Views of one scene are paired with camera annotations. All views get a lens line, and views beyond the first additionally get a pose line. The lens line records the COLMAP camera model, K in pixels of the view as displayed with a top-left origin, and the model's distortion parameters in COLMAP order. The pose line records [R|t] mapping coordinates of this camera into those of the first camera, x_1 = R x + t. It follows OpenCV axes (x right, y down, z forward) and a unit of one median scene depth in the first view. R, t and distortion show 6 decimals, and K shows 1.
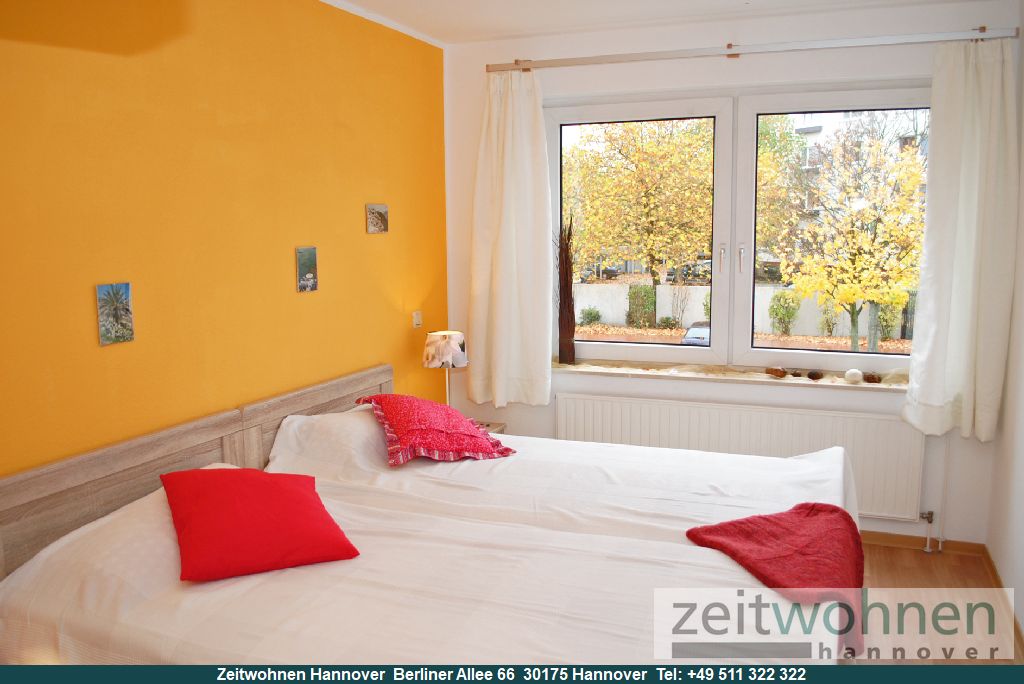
lens RADIAL K [[840.9, 0, 574.2], [0, 840.9, 345.1], [0, 0, 1]] dist [-0.079007, 0.004612]
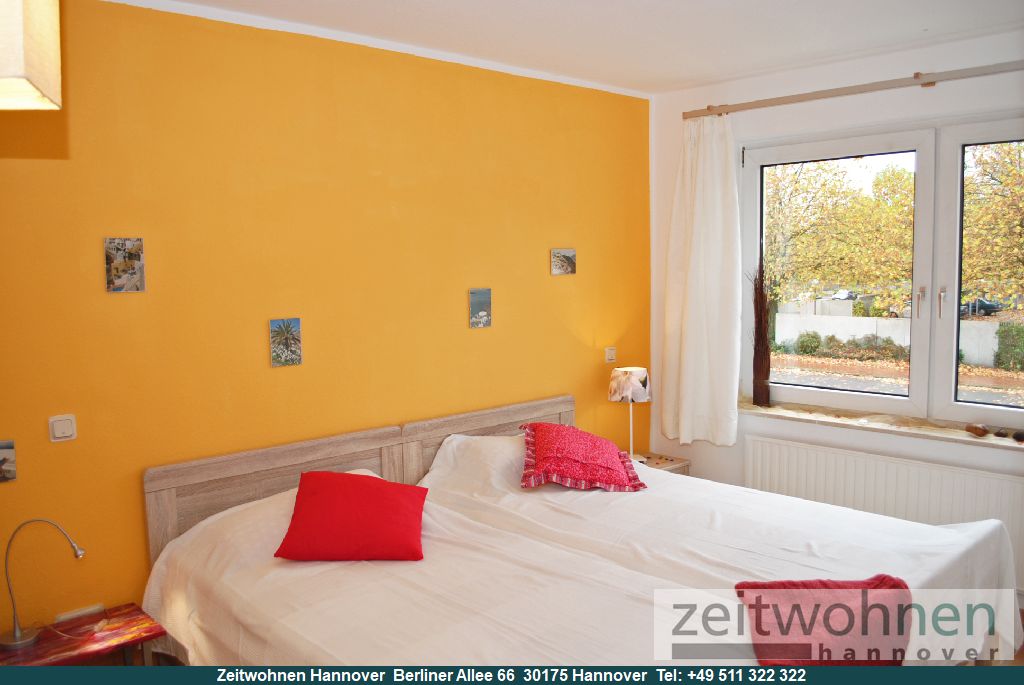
lens RADIAL K [[840.9, 0, 574.2], [0, 840.9, 345.6], [0, 0, 1]] dist [-0.079007, 0.004612]
pose [[0.903684, 0.037349, -0.426567, 0.293237], [-0.052102, 0.998378, -0.022962, -0.020125], [0.425018, 0.042976, 0.904164, 0.018129]]
